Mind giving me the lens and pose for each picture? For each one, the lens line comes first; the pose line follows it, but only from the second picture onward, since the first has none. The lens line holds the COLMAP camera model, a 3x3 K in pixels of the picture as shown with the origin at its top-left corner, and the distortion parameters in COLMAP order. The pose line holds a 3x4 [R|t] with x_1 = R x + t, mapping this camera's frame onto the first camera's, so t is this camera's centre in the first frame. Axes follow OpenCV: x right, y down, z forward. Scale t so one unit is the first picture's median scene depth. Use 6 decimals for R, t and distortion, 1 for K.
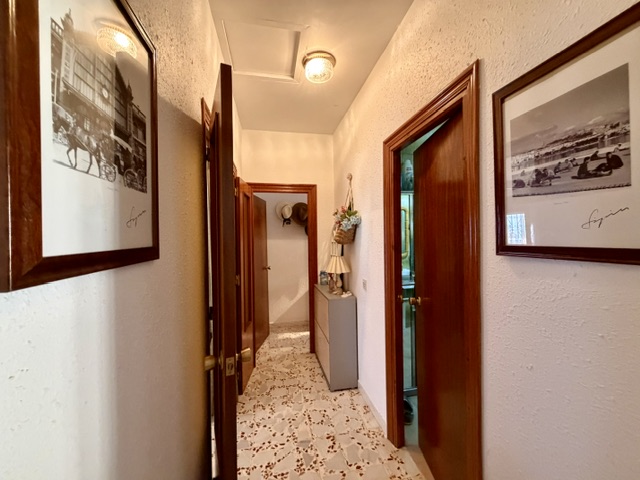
lens RADIAL K [[255.6, 0, 320.0], [0, 255.6, 240.0], [0, 0, 1]] dist [0.000410, -0.000038]
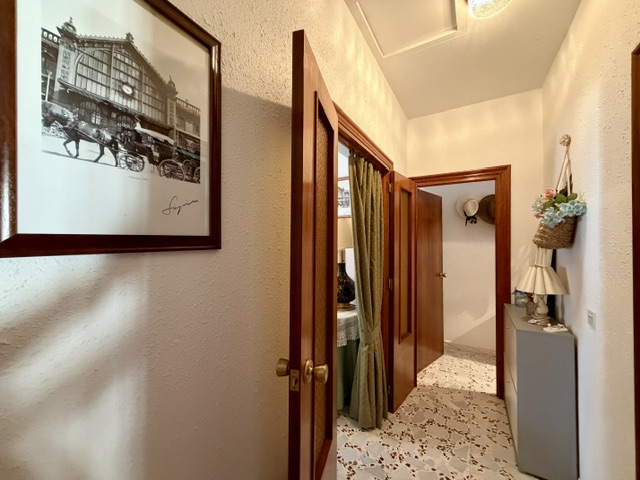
lens RADIAL K [[255.6, 0, 320.0], [0, 255.6, 240.0], [0, 0, 1]] dist [0.000410, -0.000038]
pose [[0.741329, 0.007739, -0.671097, 0.108066], [-0.018160, 0.999799, -0.008530, 0.012727], [0.670896, 0.018511, 0.741321, 0.162732]]
